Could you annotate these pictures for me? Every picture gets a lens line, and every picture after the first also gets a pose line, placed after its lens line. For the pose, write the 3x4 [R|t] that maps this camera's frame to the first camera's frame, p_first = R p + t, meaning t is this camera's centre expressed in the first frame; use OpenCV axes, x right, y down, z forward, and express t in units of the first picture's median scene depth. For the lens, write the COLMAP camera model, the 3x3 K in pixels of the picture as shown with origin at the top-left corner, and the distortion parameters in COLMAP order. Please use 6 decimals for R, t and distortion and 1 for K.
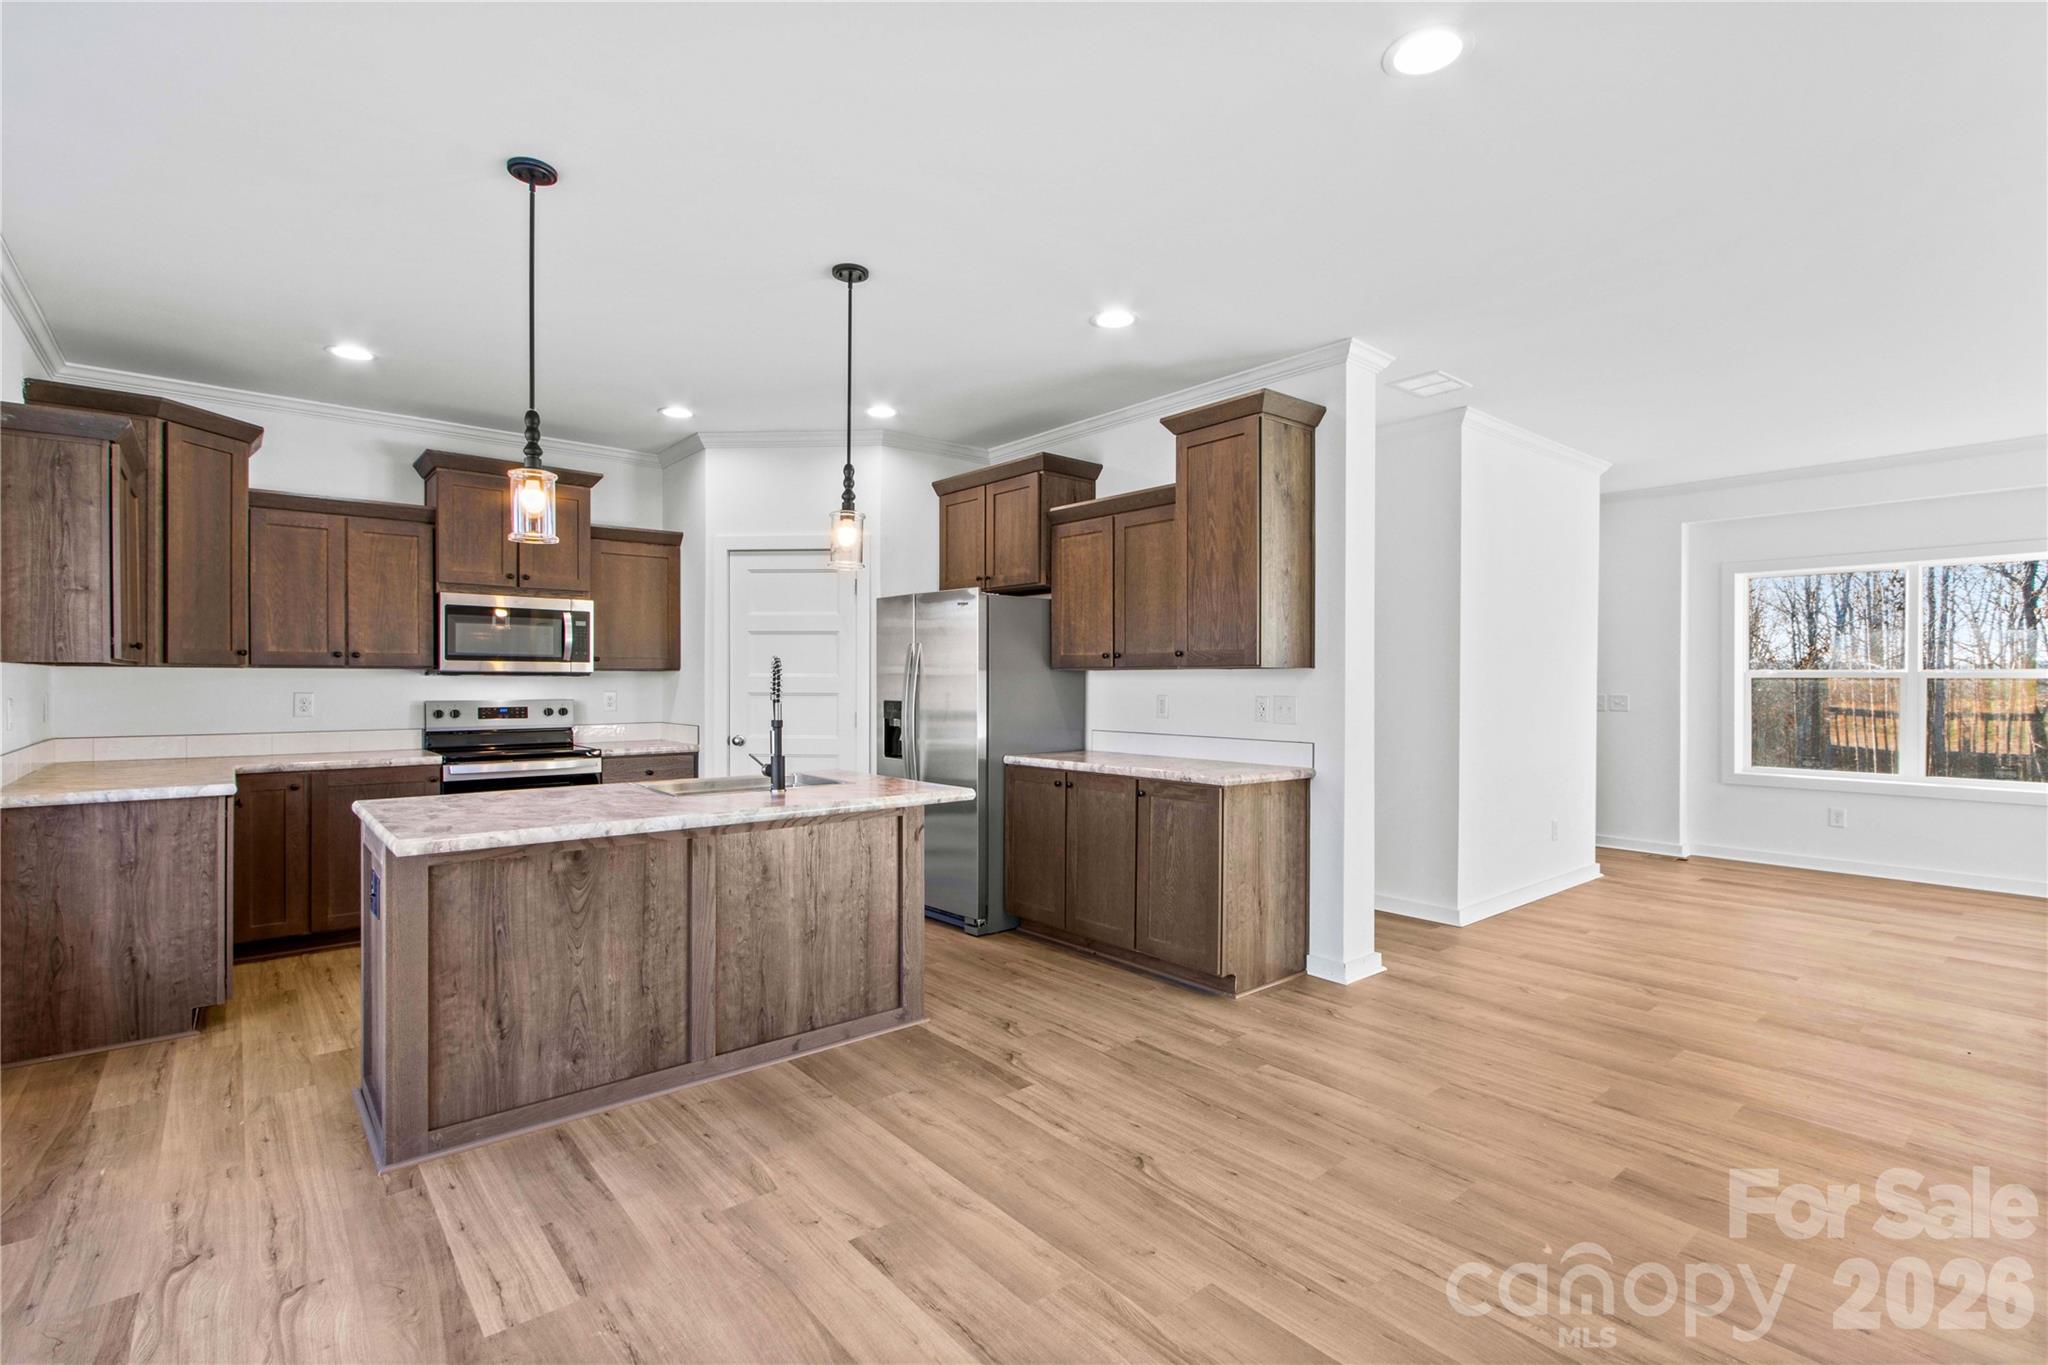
lens RADIAL K [[953.2, 0, 1019.2], [0, 953.2, 694.6], [0, 0, 1]] dist [0.026935, -0.005138]
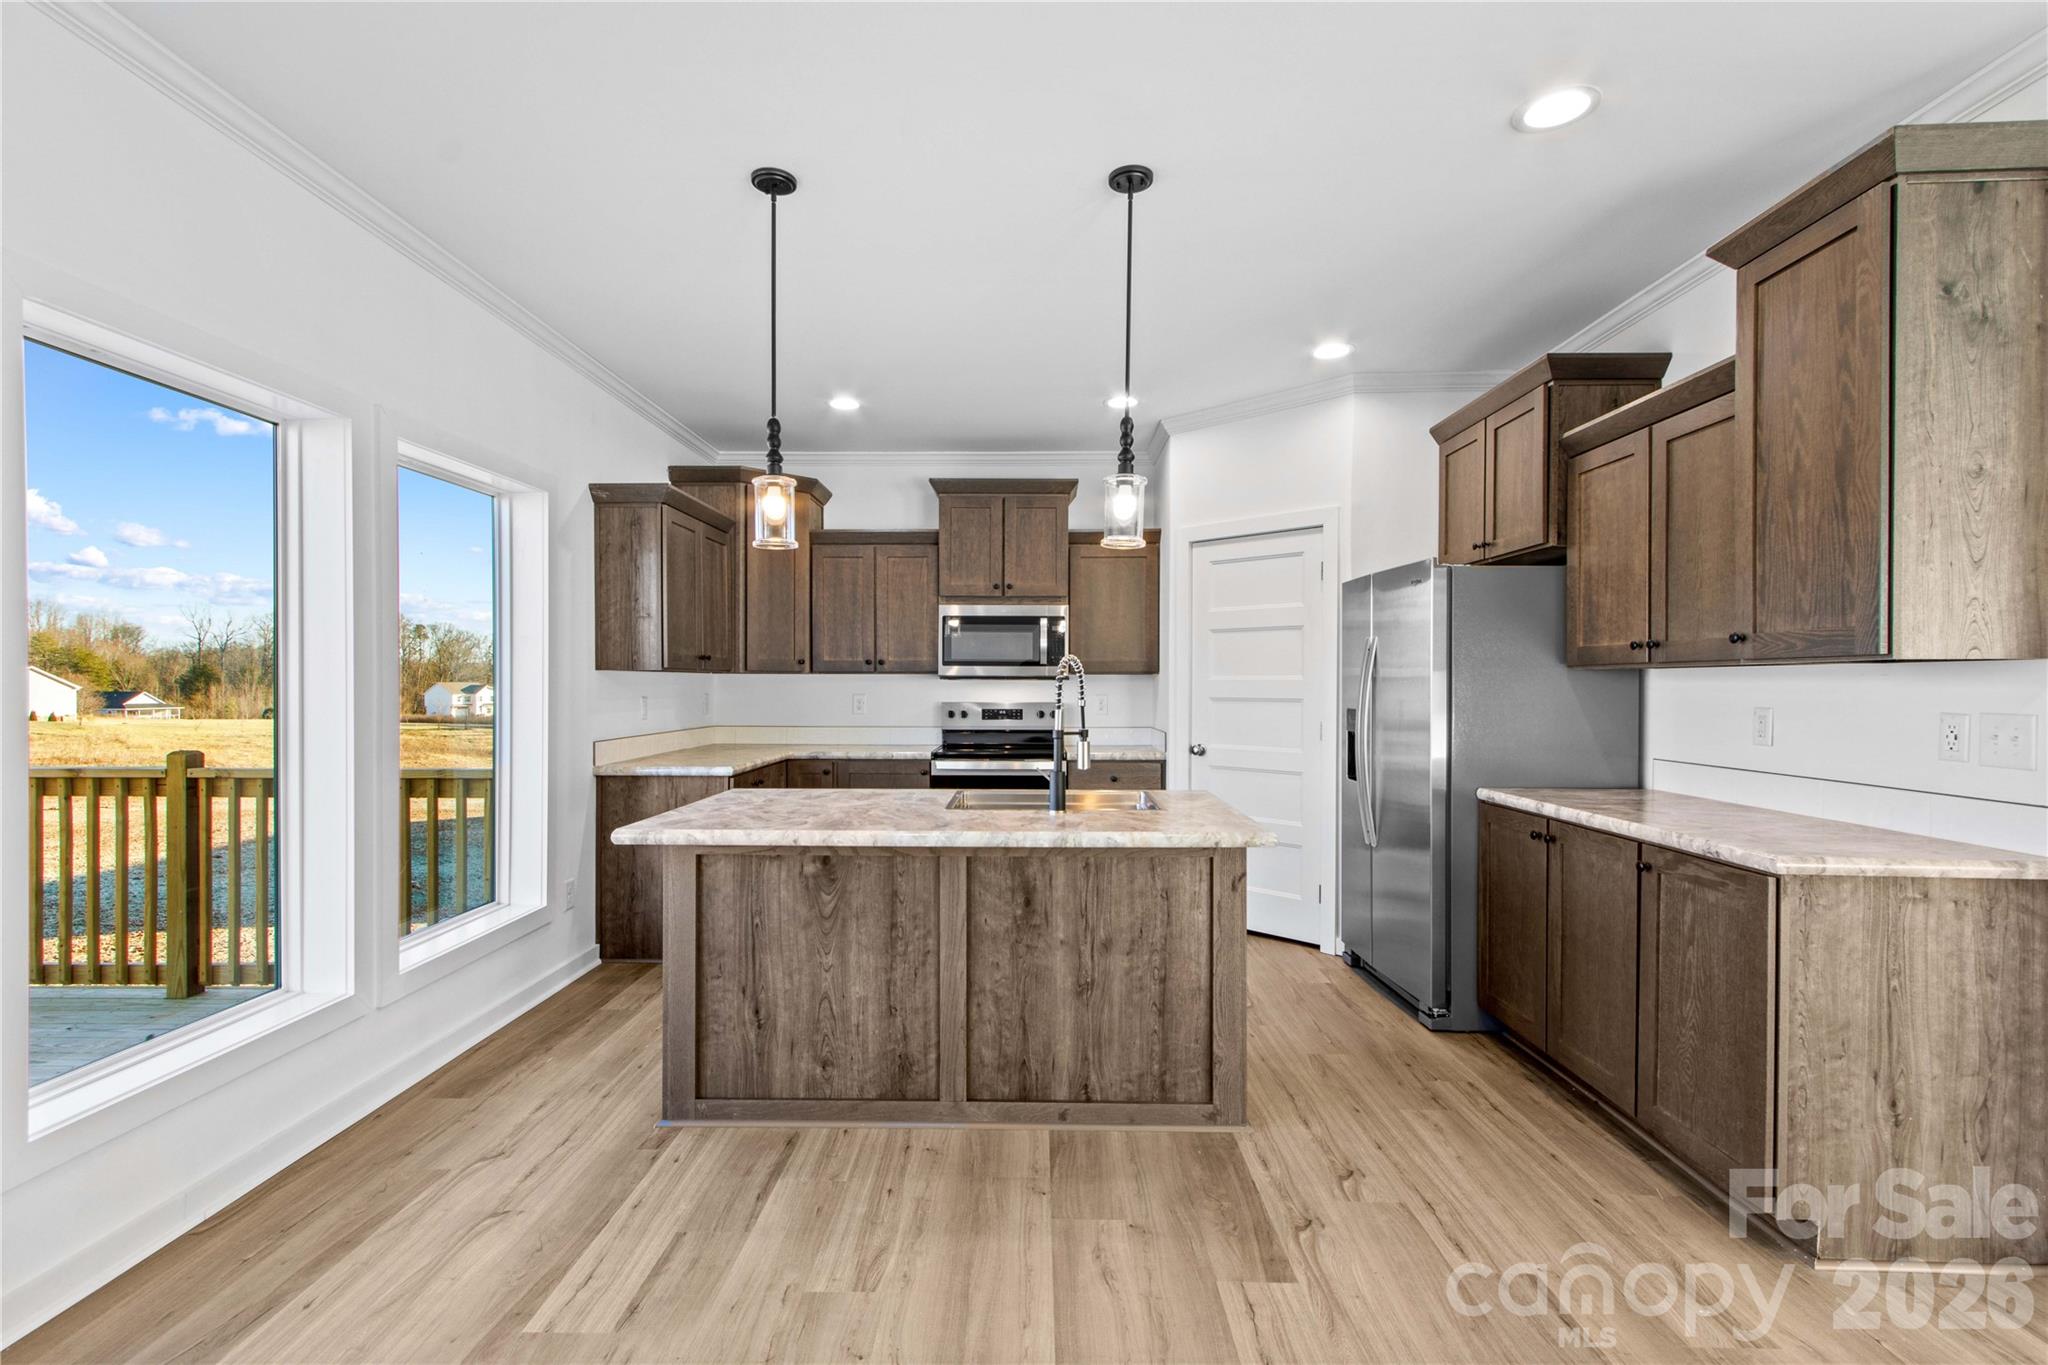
lens RADIAL K [[953.2, 0, 1019.2], [0, 953.2, 694.6], [0, 0, 1]] dist [0.026935, -0.005138]
pose [[0.755470, 0.007351, -0.655142, 0.279562], [-0.010132, 0.999949, -0.000464, -0.004044], [0.655105, 0.006989, 0.755506, 0.321138]]
